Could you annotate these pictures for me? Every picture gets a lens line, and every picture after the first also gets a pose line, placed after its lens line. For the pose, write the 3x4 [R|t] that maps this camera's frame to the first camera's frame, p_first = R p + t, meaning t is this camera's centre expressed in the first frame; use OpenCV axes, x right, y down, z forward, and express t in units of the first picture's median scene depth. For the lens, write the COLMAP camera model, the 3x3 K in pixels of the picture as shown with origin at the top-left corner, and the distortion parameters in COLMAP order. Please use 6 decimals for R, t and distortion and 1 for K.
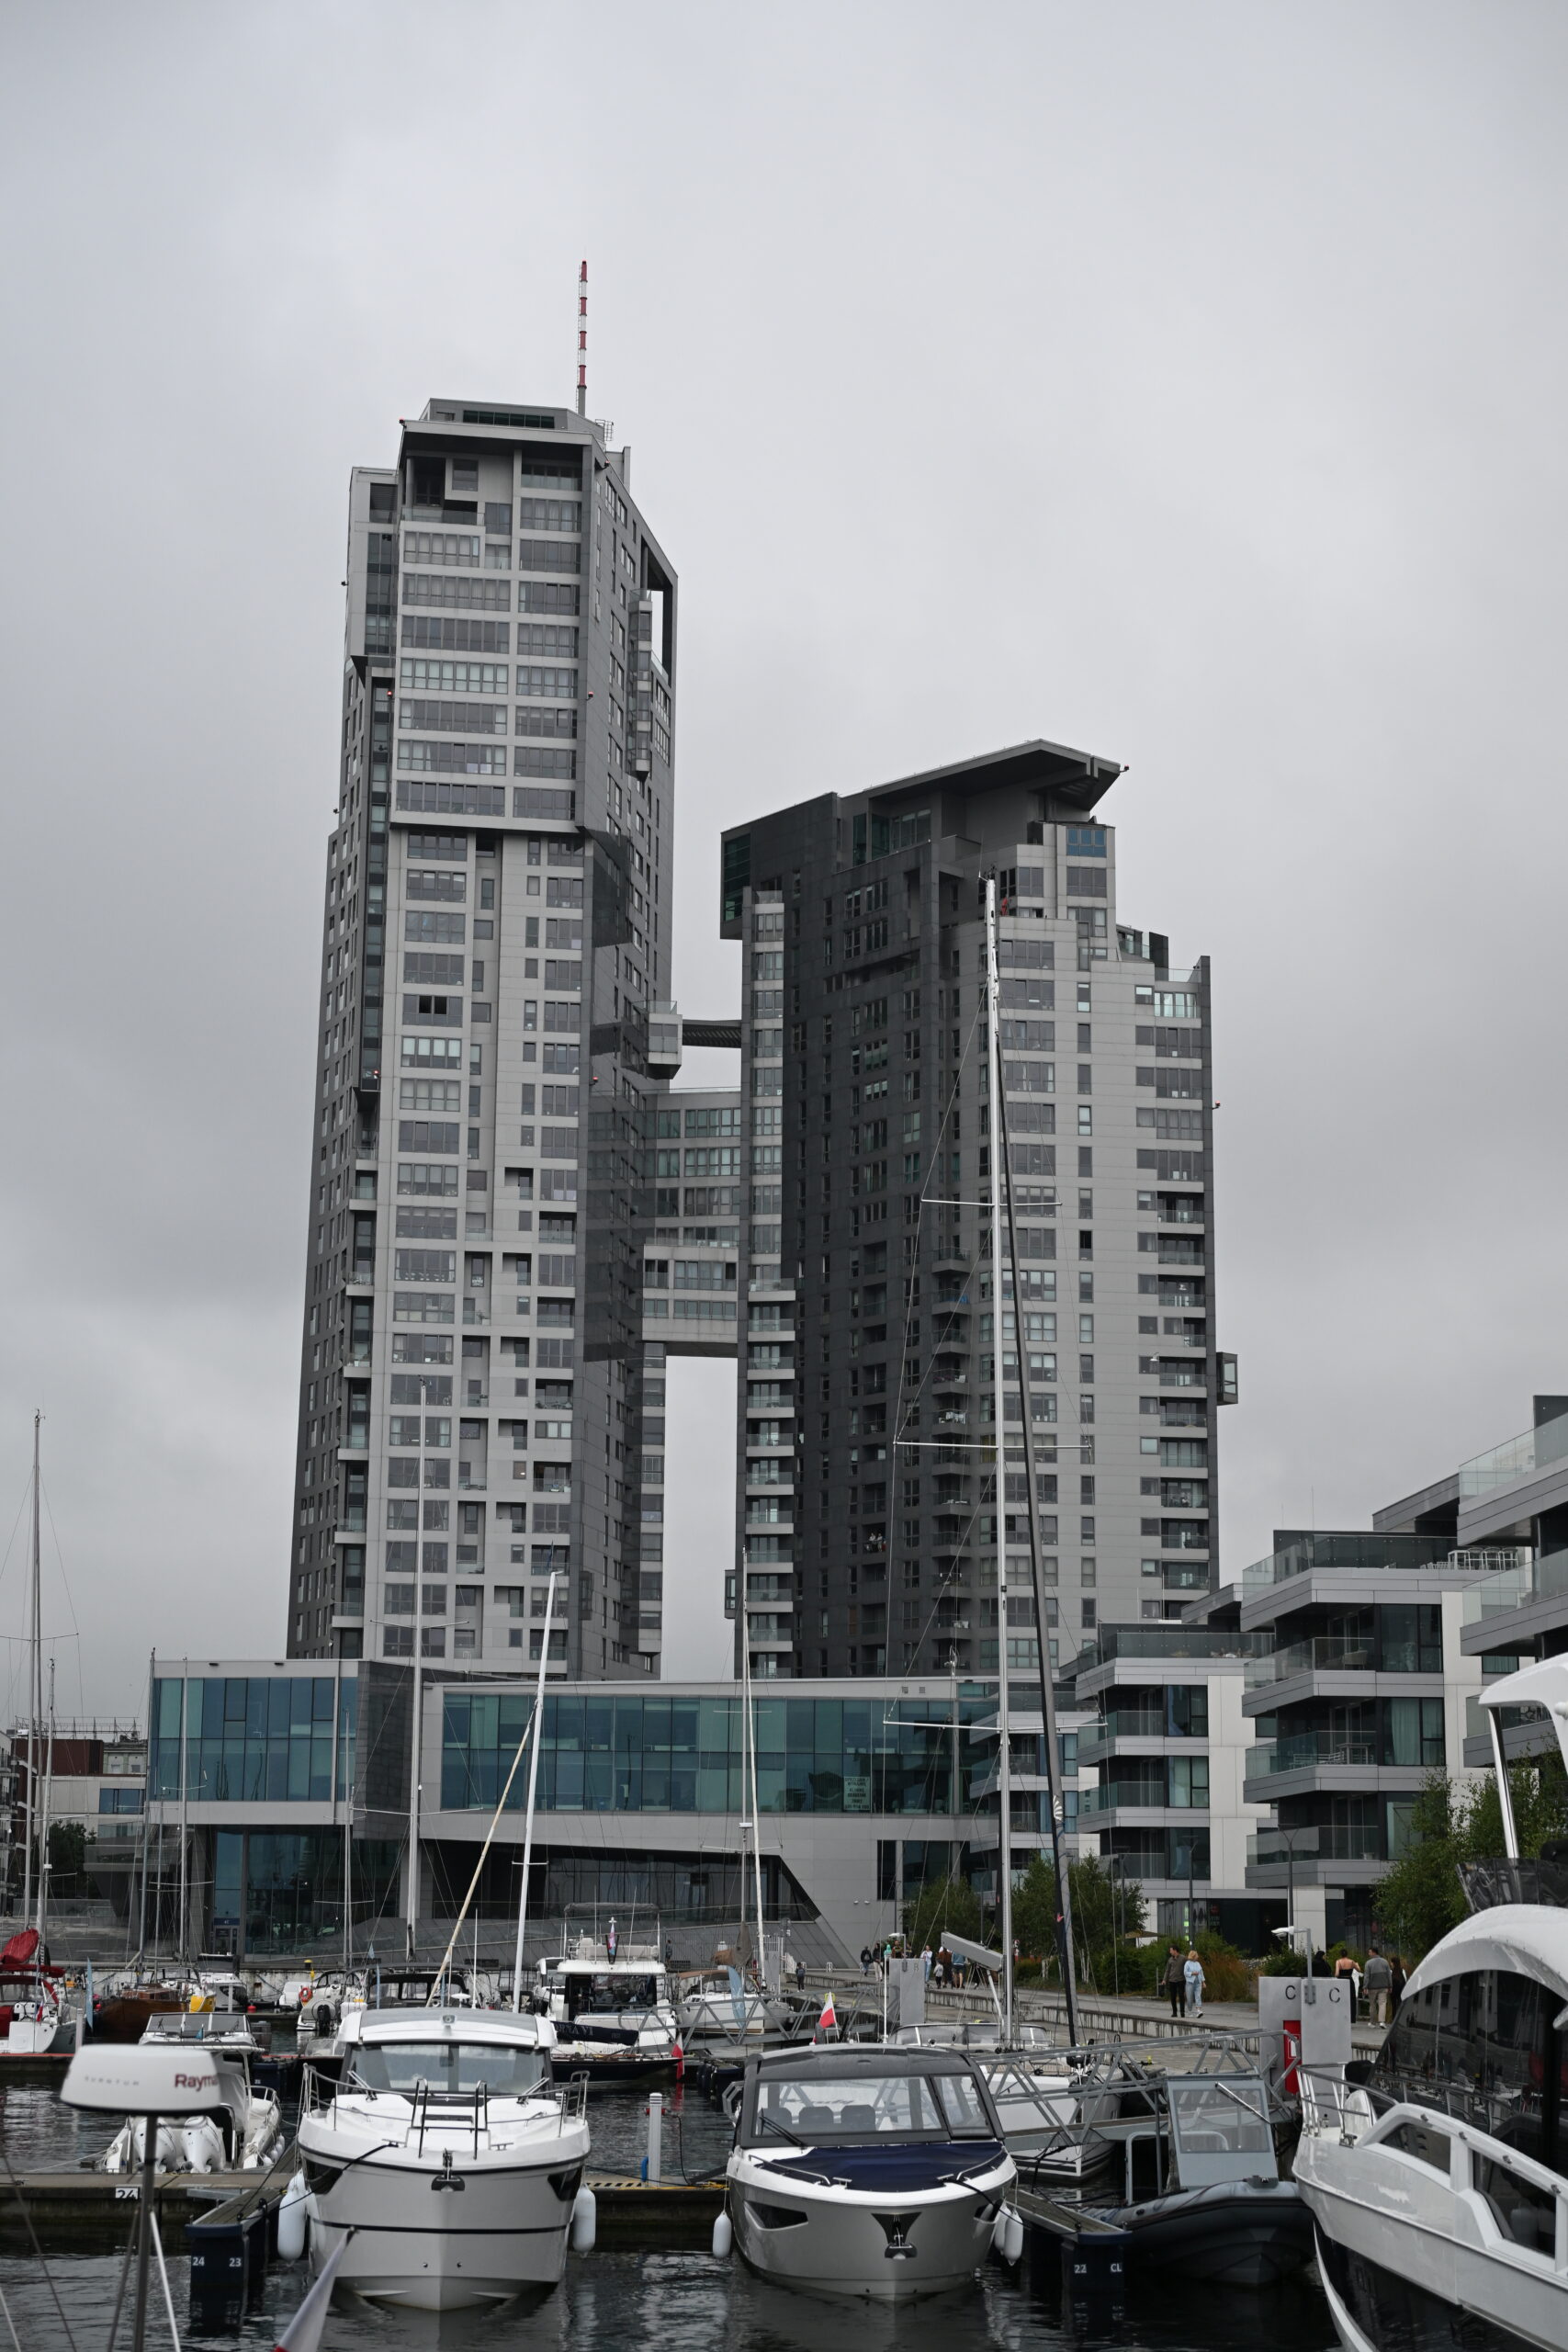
lens RADIAL K [[3666.9, 0, 784.0], [0, 3666.9, 1176.0], [0, 0, 1]] dist [-0.014470, 0.000394]
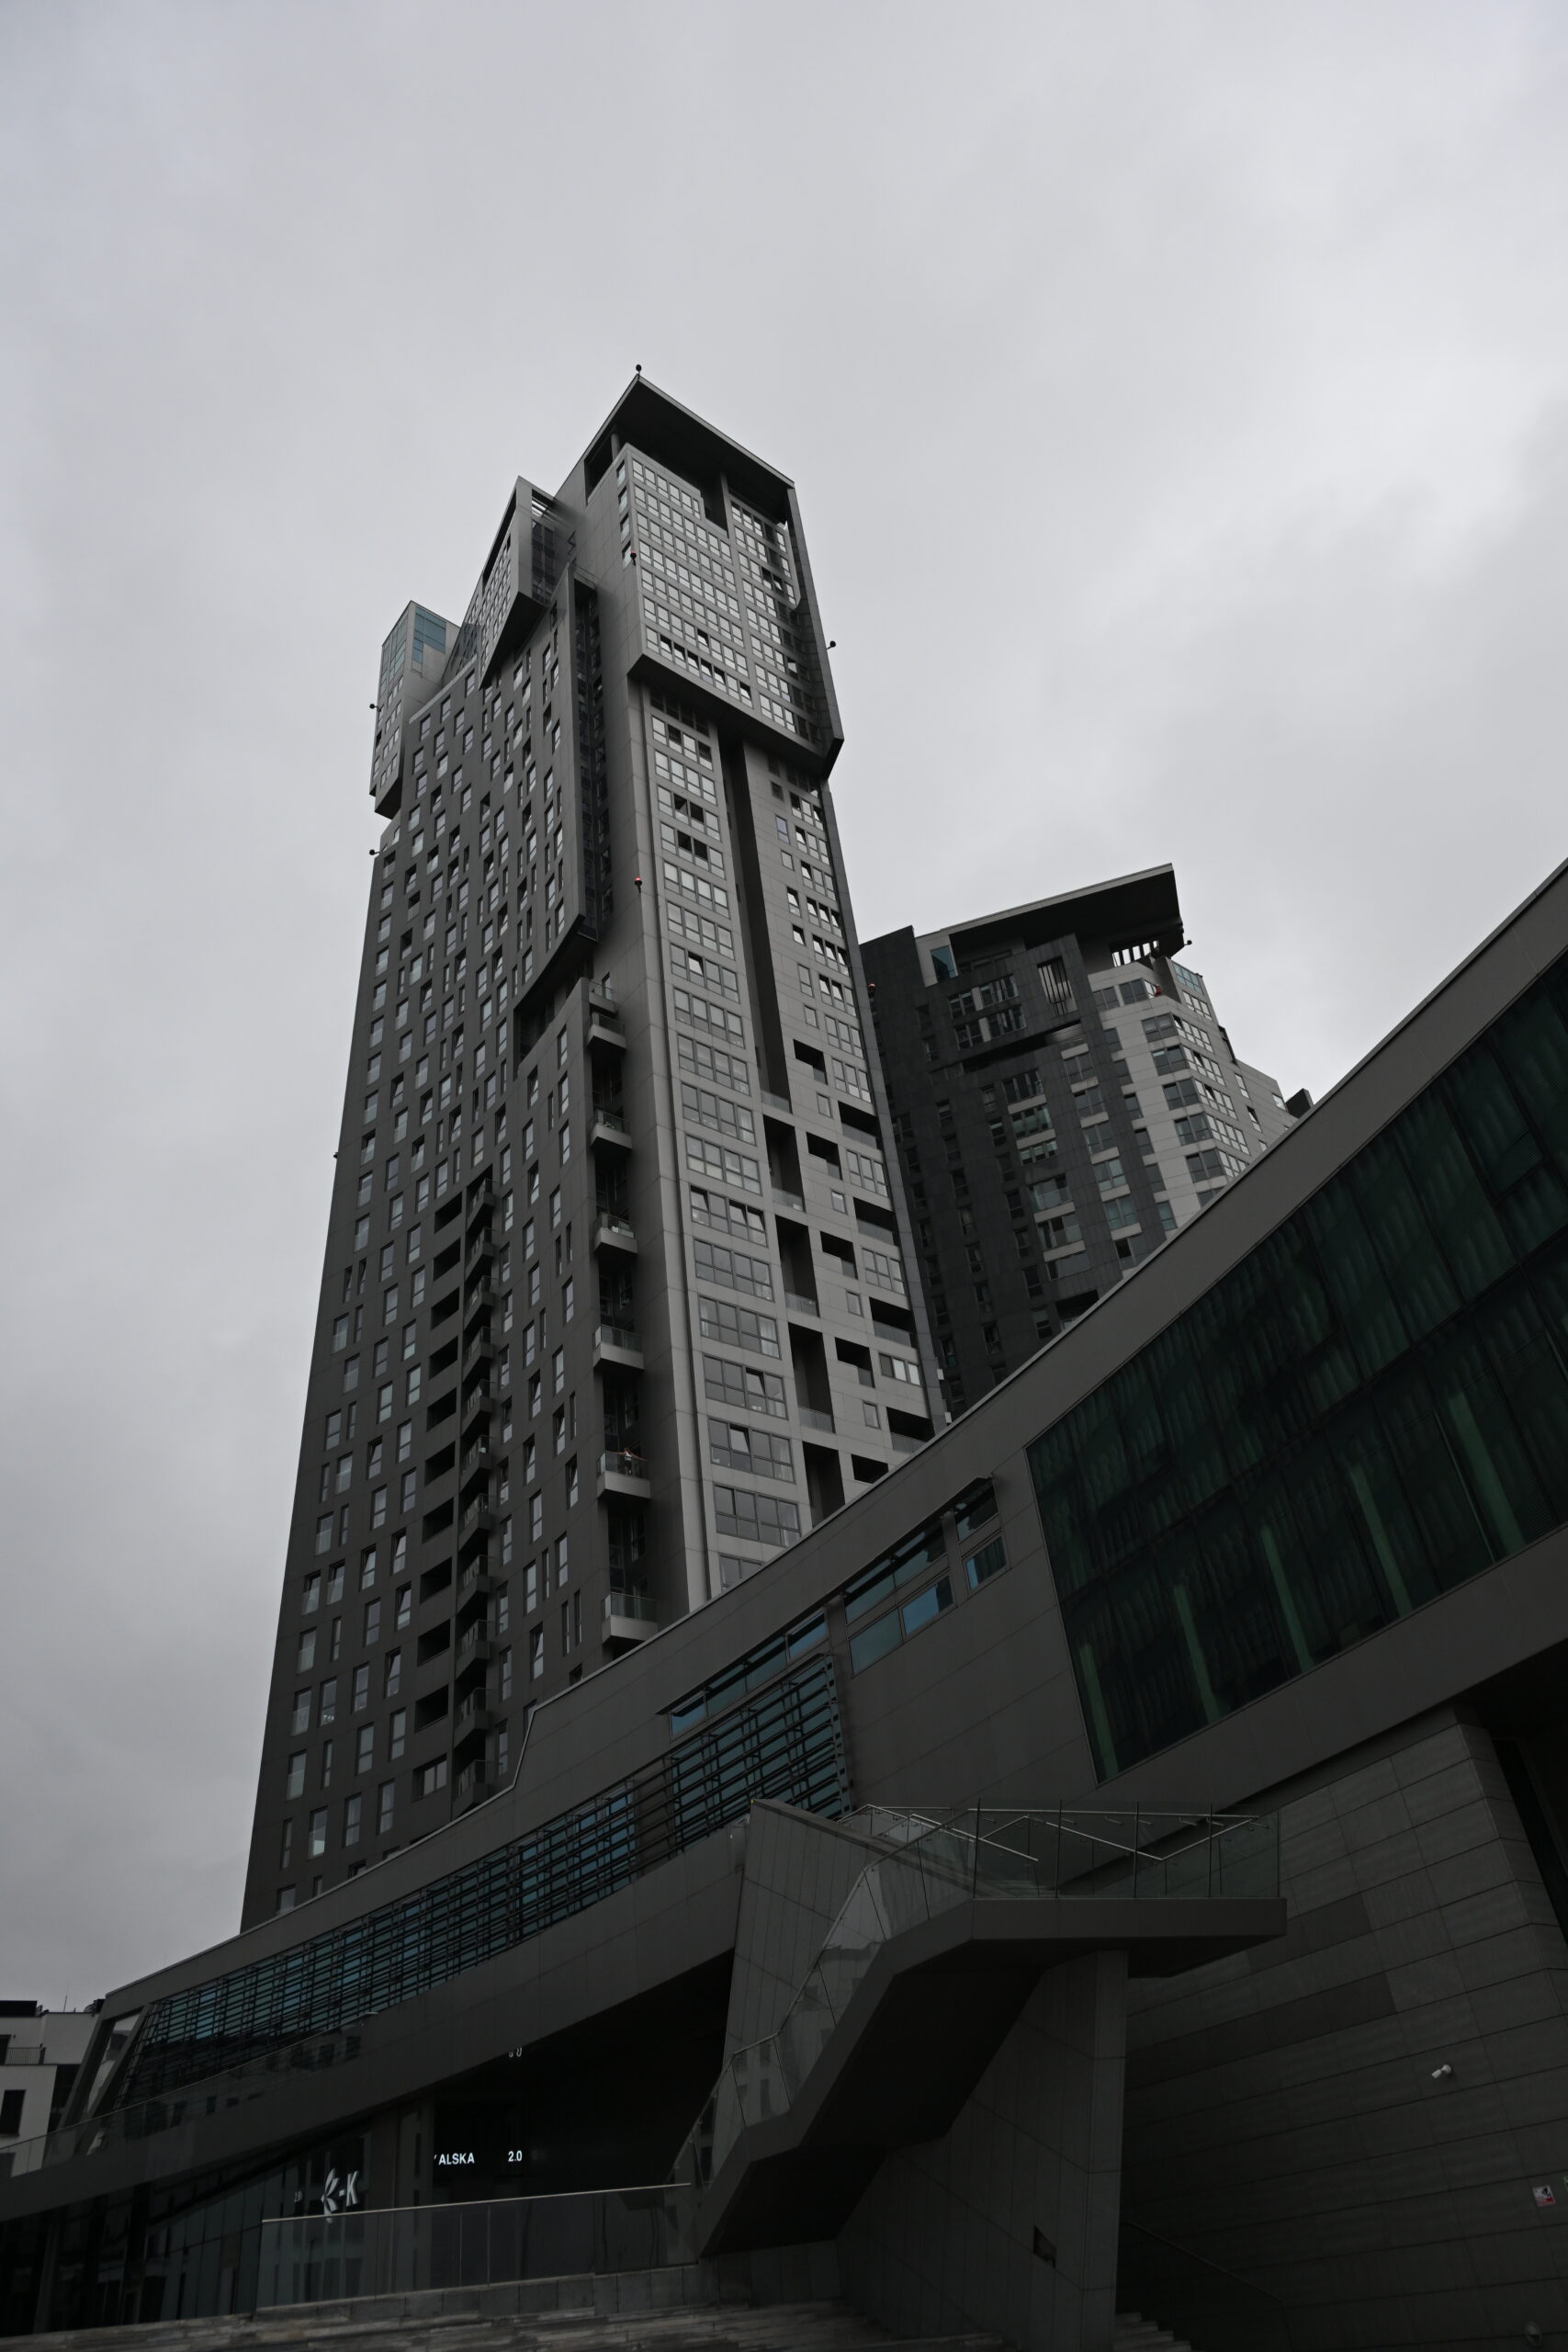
lens RADIAL K [[1546.5, 0, 784.0], [0, 1546.5, 1176.0], [0, 0, 1]] dist [-0.011895, 0.003784]
pose [[0.873334, 0.204371, 0.442177, -0.204044], [0.016591, 0.894727, -0.446305, 0.156293], [-0.486840, 0.397109, 0.778005, 0.754007]]
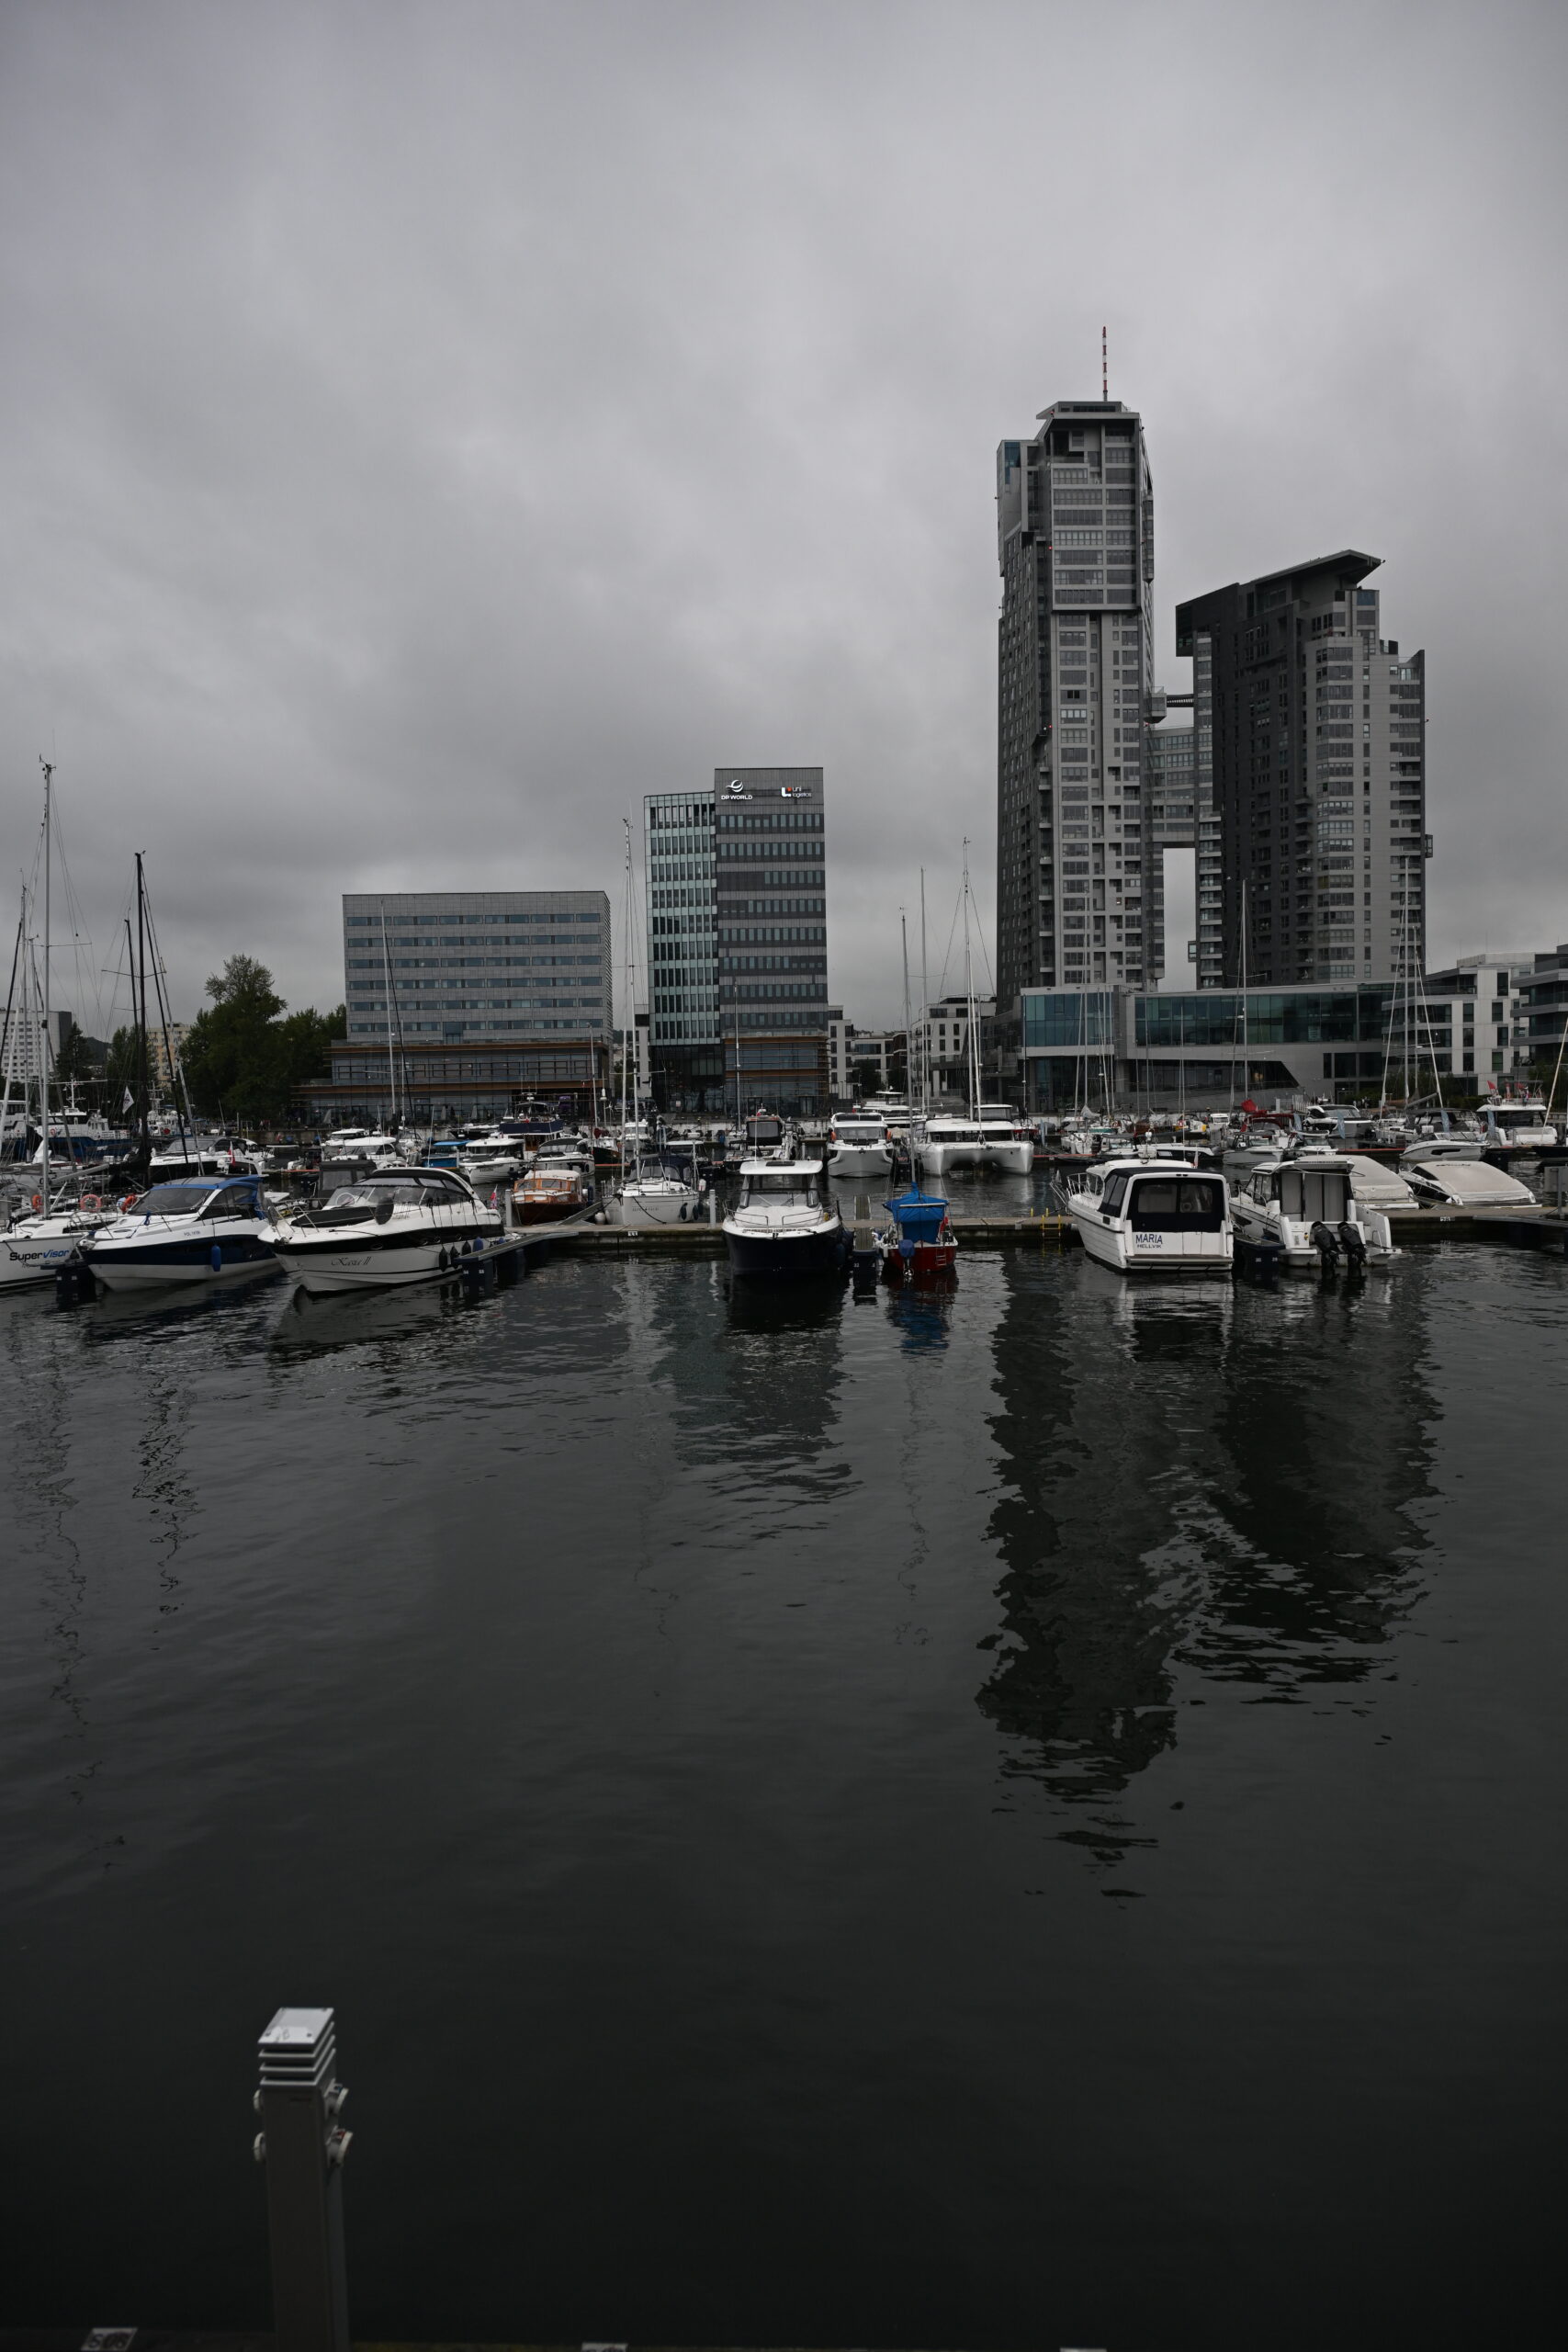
lens RADIAL K [[1546.5, 0, 784.0], [0, 1546.5, 1176.0], [0, 0, 1]] dist [-0.011895, 0.003784]
pose [[0.992585, -0.025688, -0.118808, -0.164273], [0.054457, 0.967813, 0.245710, -0.003099], [0.108672, -0.250358, 0.962035, -0.004072]]
